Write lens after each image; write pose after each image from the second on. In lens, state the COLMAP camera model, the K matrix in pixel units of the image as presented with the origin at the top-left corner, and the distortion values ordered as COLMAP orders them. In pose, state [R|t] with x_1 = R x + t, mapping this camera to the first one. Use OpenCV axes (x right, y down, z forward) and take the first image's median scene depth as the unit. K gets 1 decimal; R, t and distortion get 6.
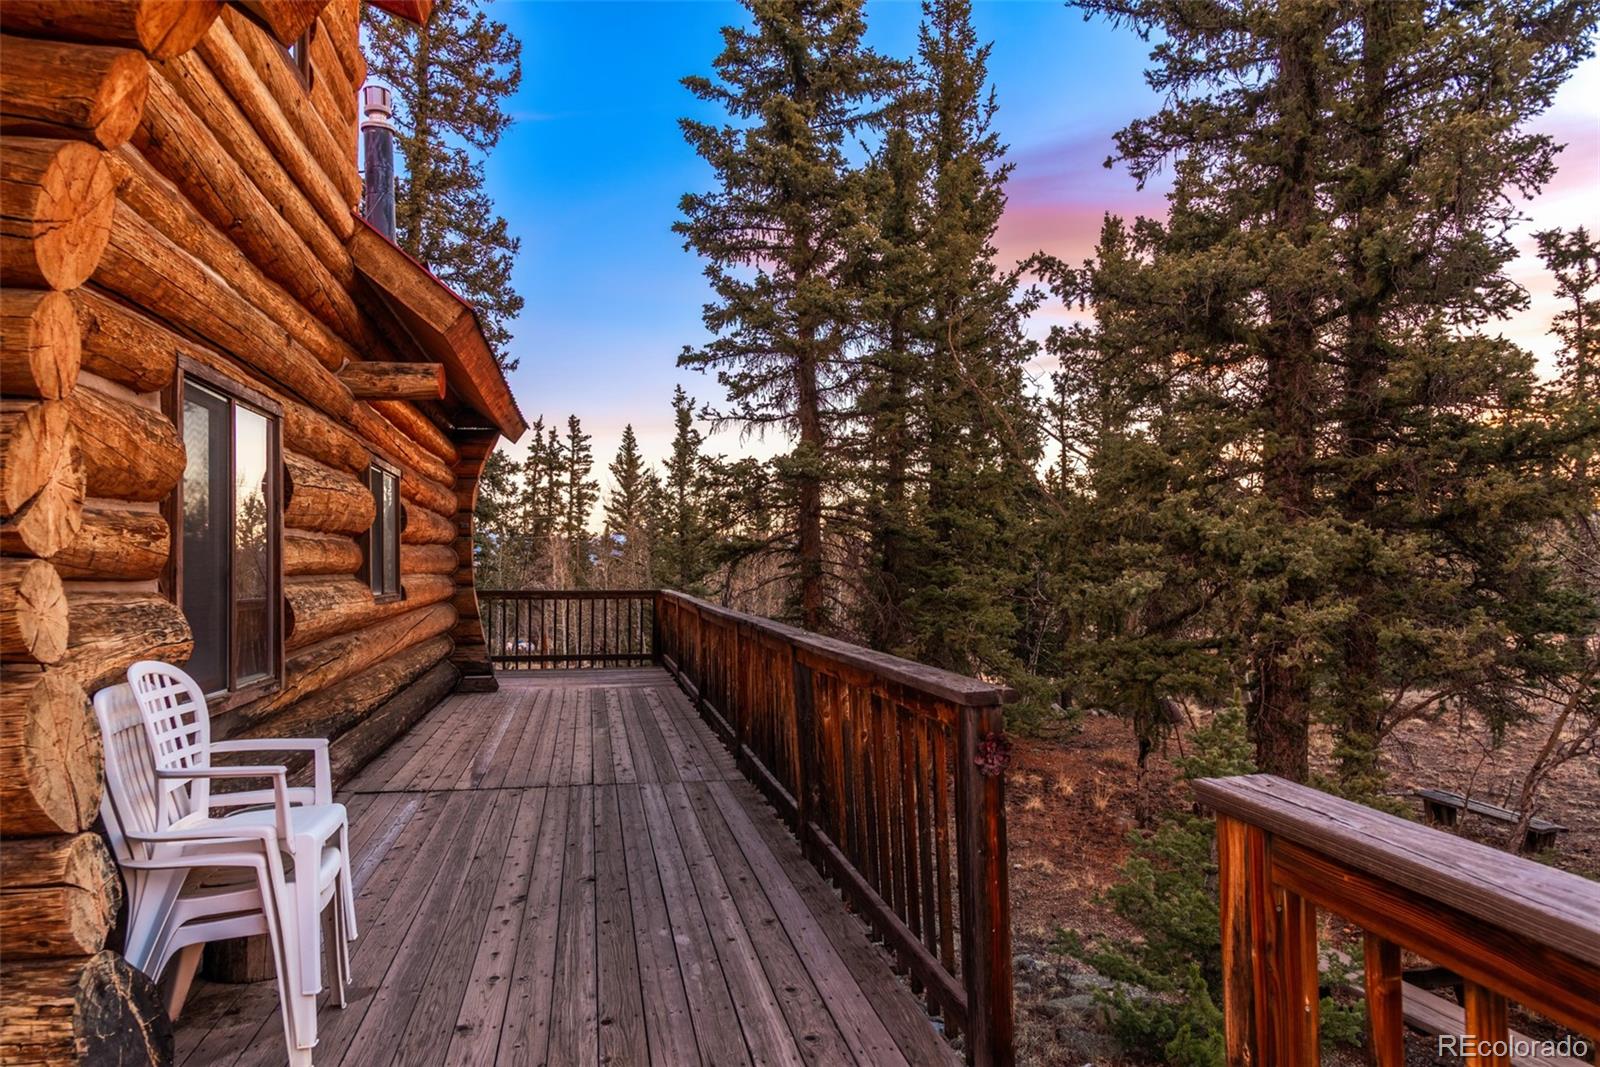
lens RADIAL K [[1076.6, 0, 818.4], [0, 1076.6, 575.8], [0, 0, 1]] dist [0.005274, 0.003556]
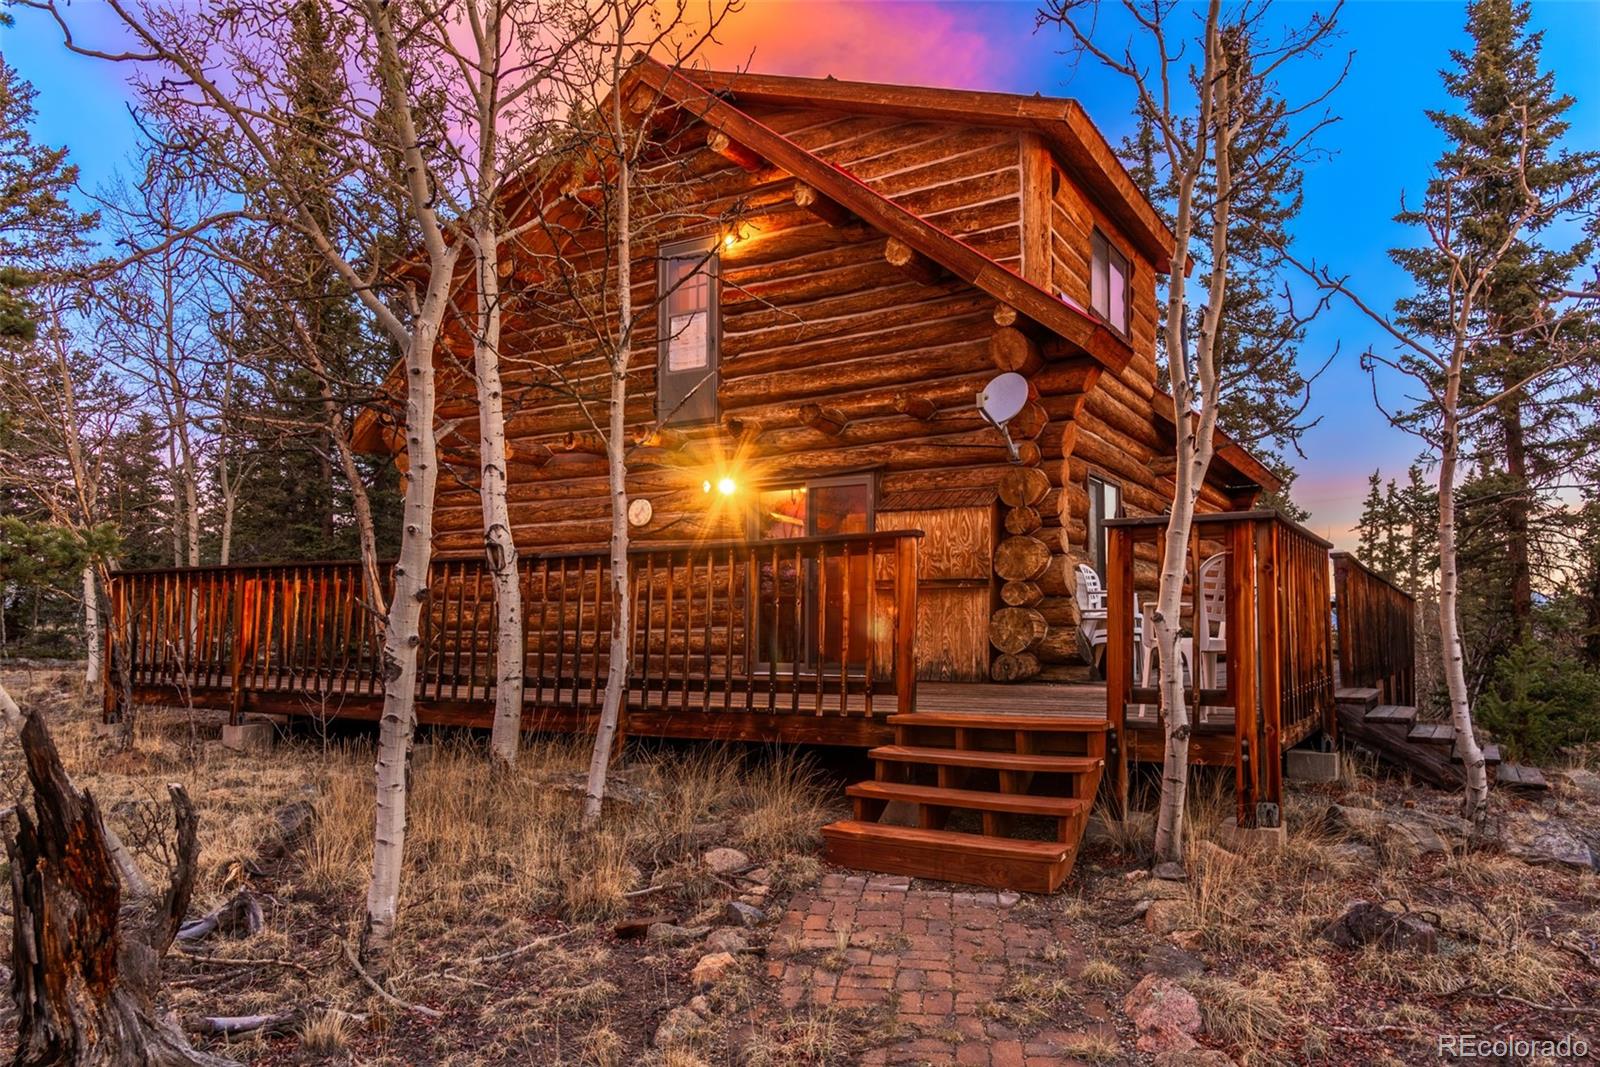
lens RADIAL K [[1076.6, 0, 818.4], [0, 1076.6, 575.8], [0, 0, 1]] dist [0.005274, 0.003556]
pose [[0.735670, -0.040791, -0.676110, 0.242484], [-0.001703, 0.998070, -0.062069, 0.077947], [0.677338, 0.046814, 0.734181, -0.473137]]
